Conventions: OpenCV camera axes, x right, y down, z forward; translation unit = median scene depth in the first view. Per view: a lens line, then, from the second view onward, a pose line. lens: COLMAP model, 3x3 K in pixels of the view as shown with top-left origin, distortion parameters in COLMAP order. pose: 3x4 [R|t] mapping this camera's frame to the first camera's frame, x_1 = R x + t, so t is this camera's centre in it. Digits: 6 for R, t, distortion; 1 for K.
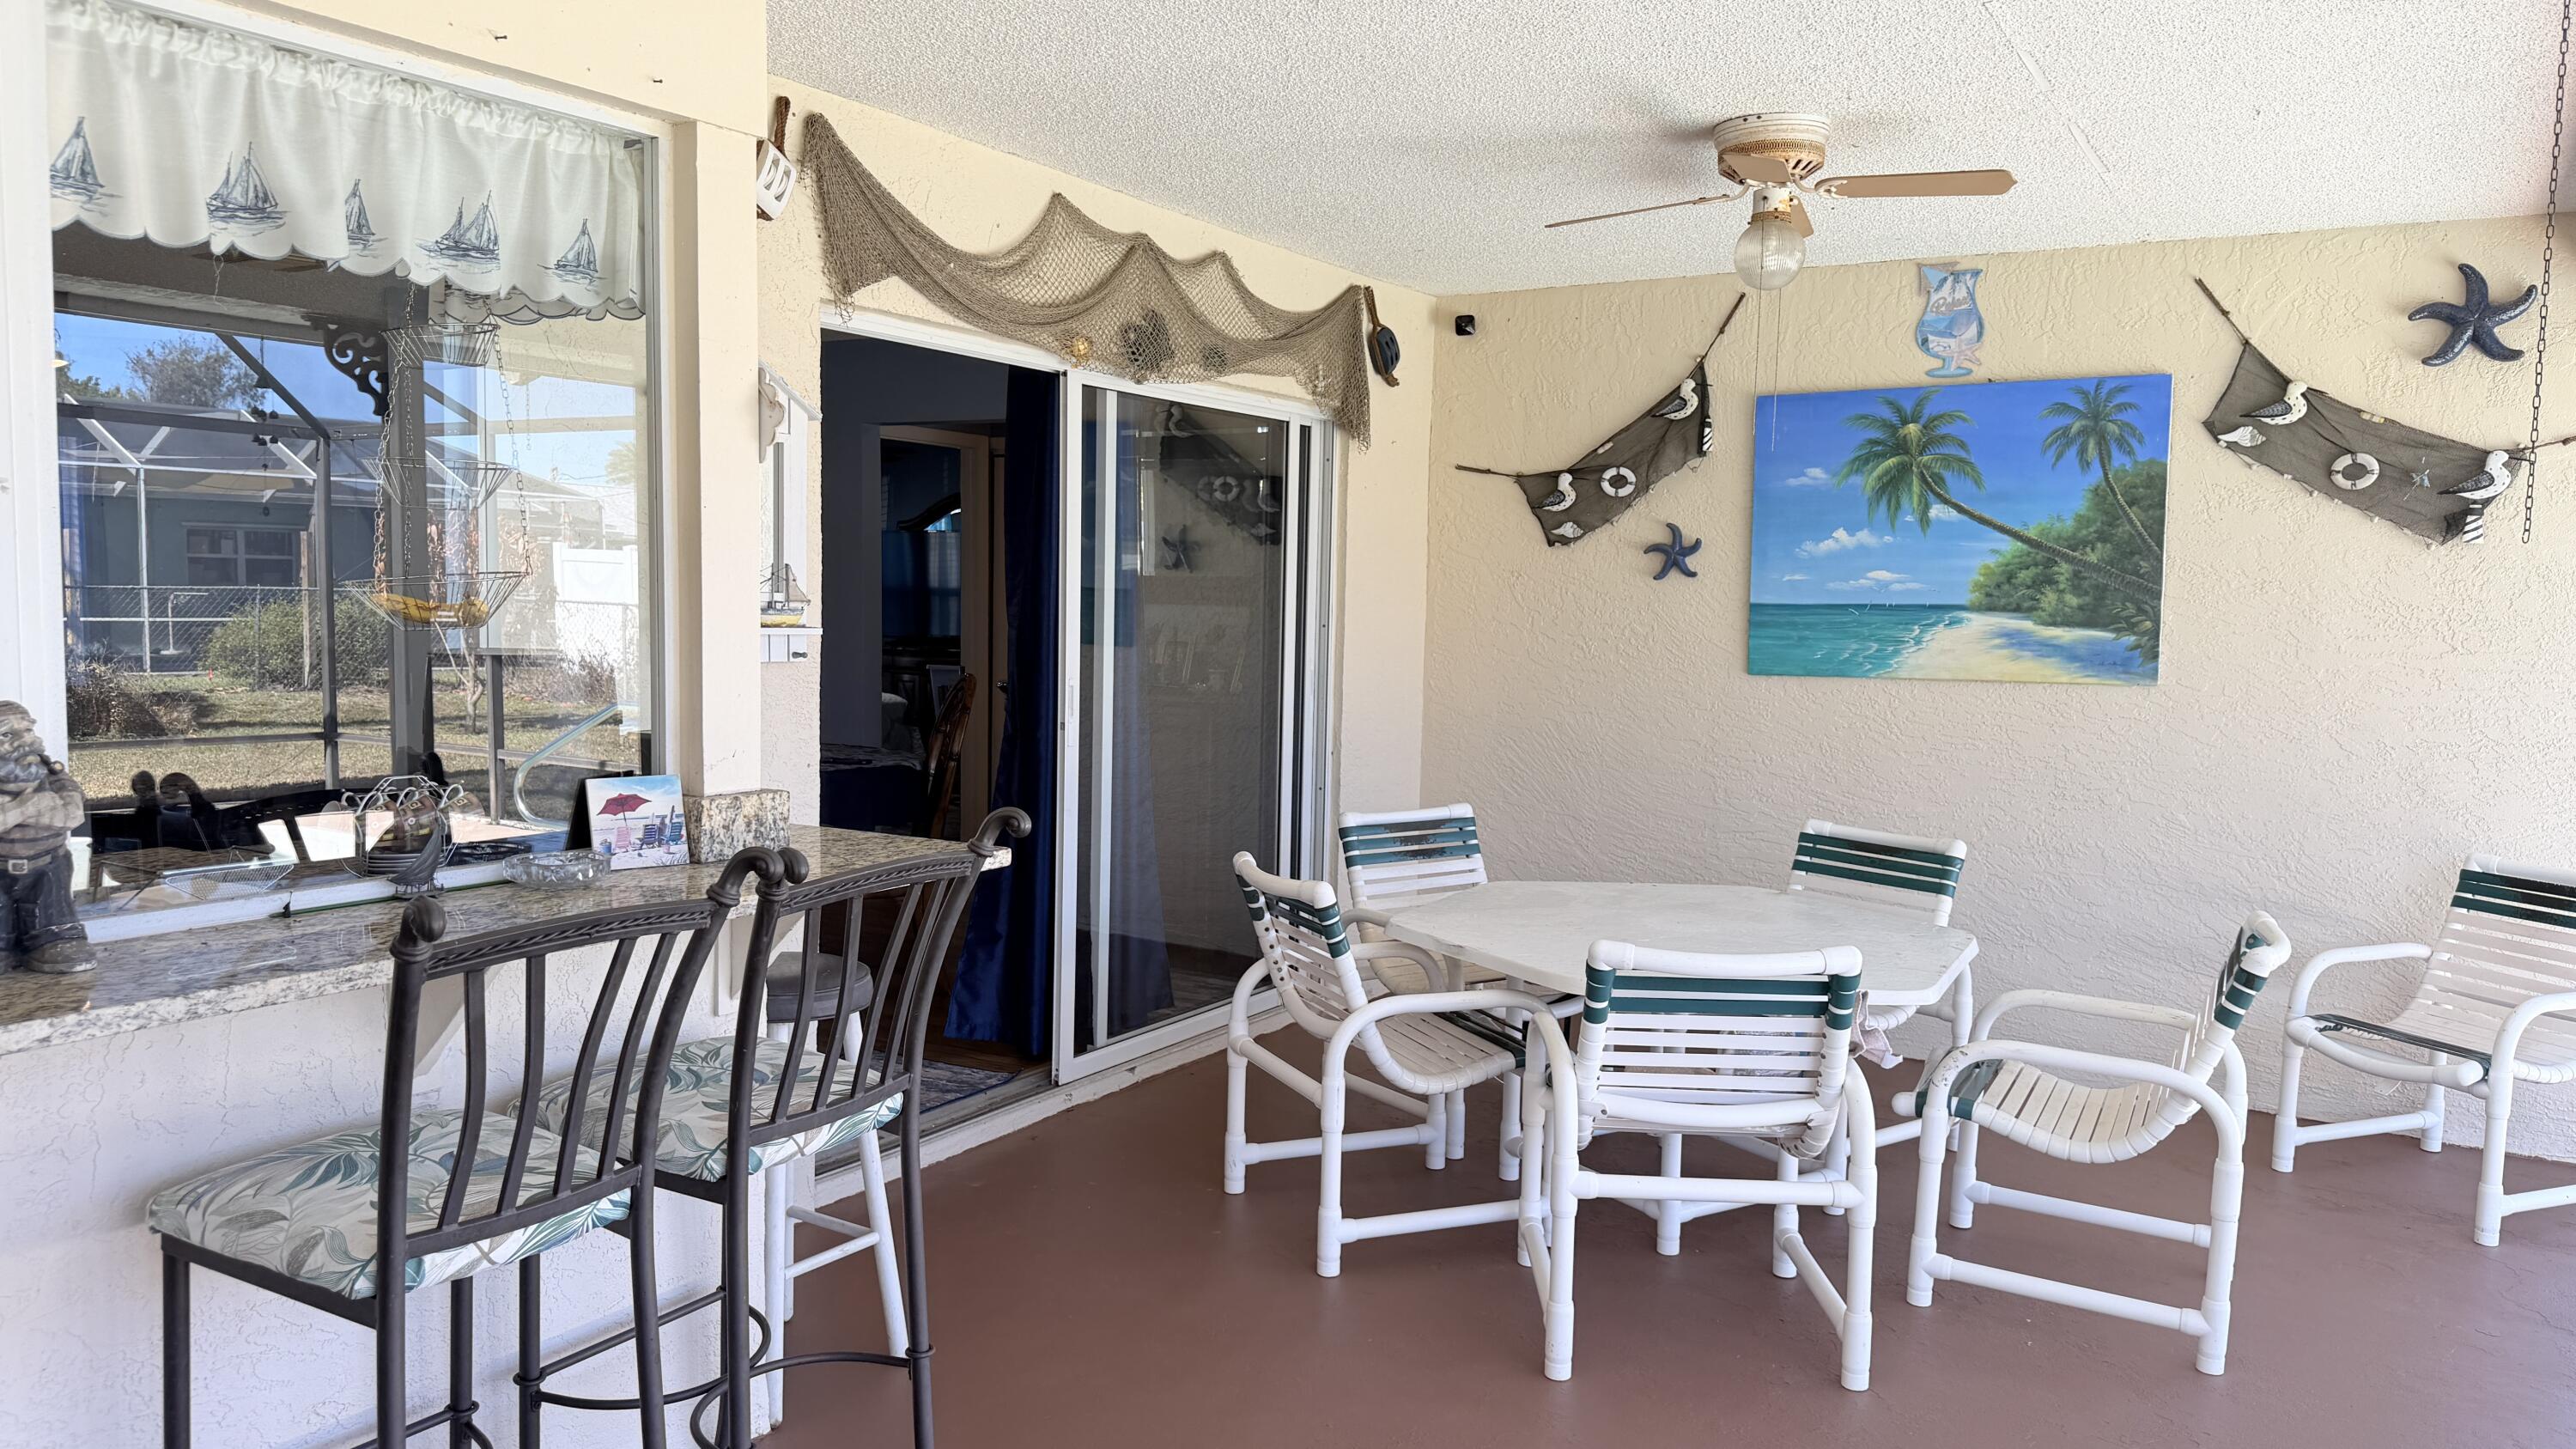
lens RADIAL K [[1800.1, 0, 1276.6], [0, 1800.1, 737.9], [0, 0, 1]] dist [0.051917, -0.084421]
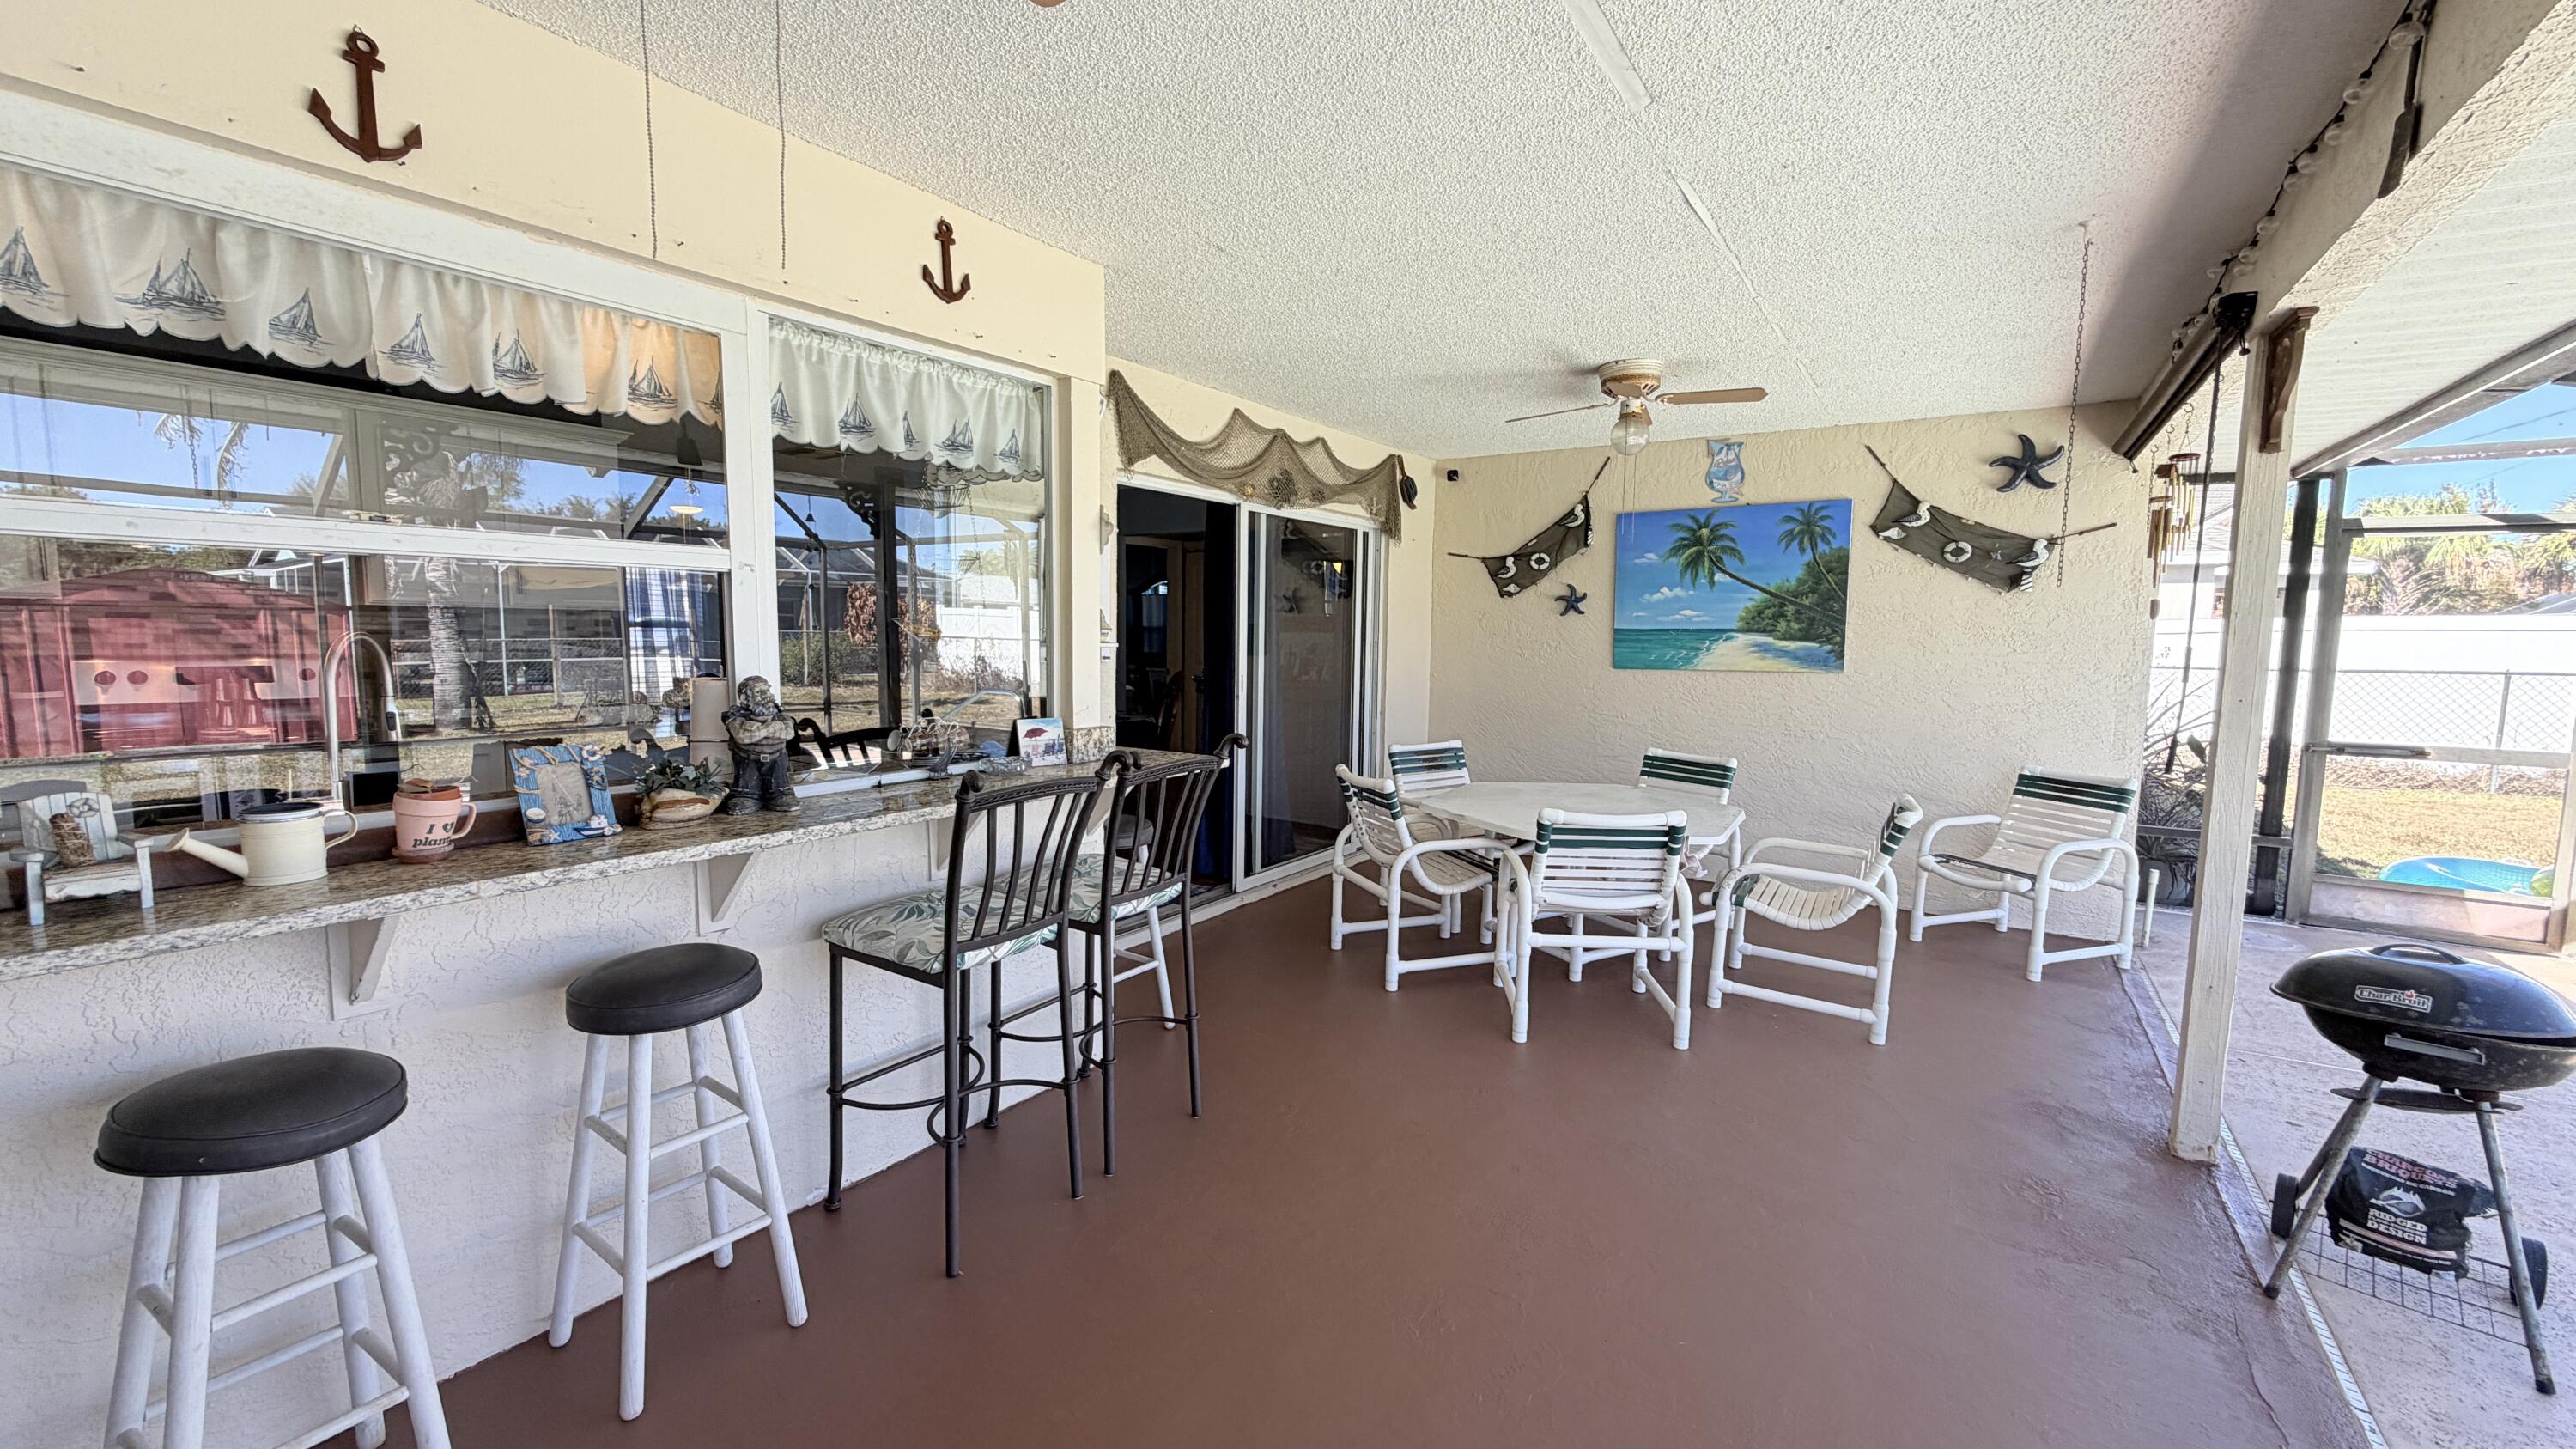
lens RADIAL K [[1031.6, 0, 1285.6], [0, 1031.6, 718.5], [0, 0, 1]] dist [-0.000632, 0.000018]
pose [[0.999145, -0.003847, -0.041166, -0.030931], [0.004104, 0.999973, 0.006146, 0.009811], [0.041141, -0.006310, 0.999133, -0.052541]]
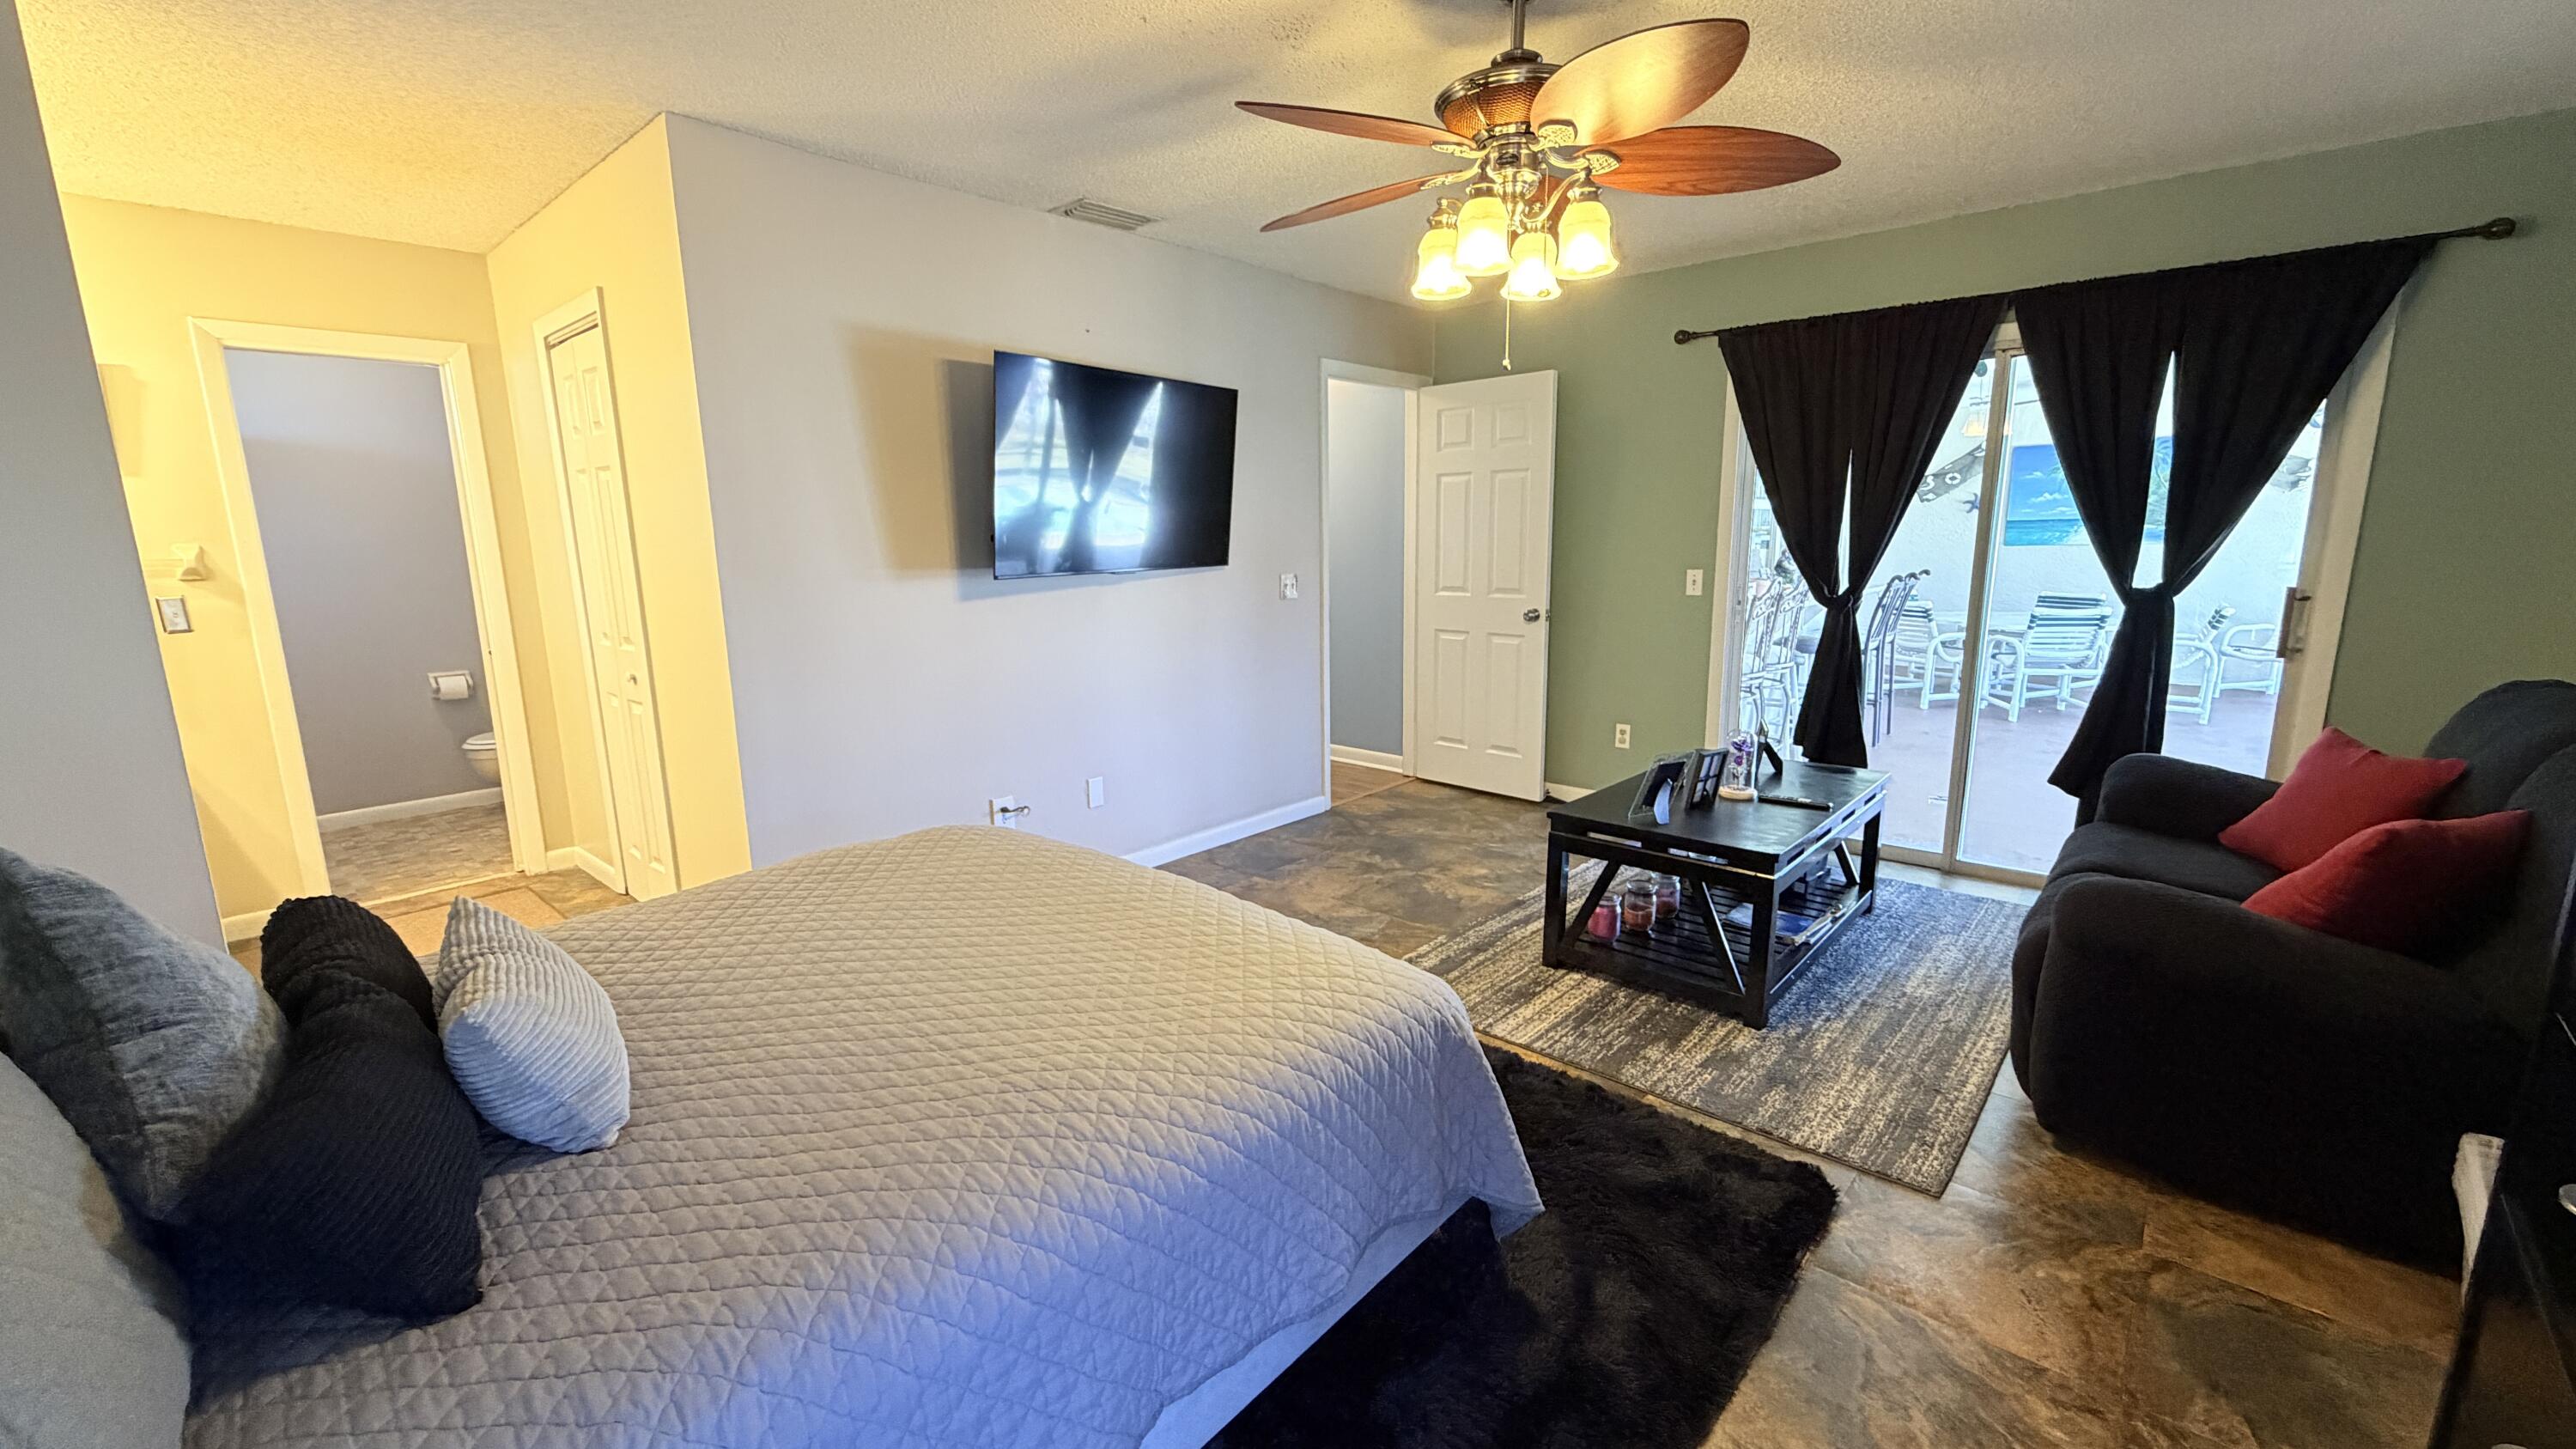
lens RADIAL K [[1023.8, 0, 1278.8], [0, 1023.8, 728.4], [0, 0, 1]] dist [-0.001154, -0.000170]
pose [[0.981245, -0.000308, -0.192763, -0.750910], [0.021085, 0.994170, 0.105742, 0.076785], [0.191606, -0.107823, 0.975531, -1.126000]]
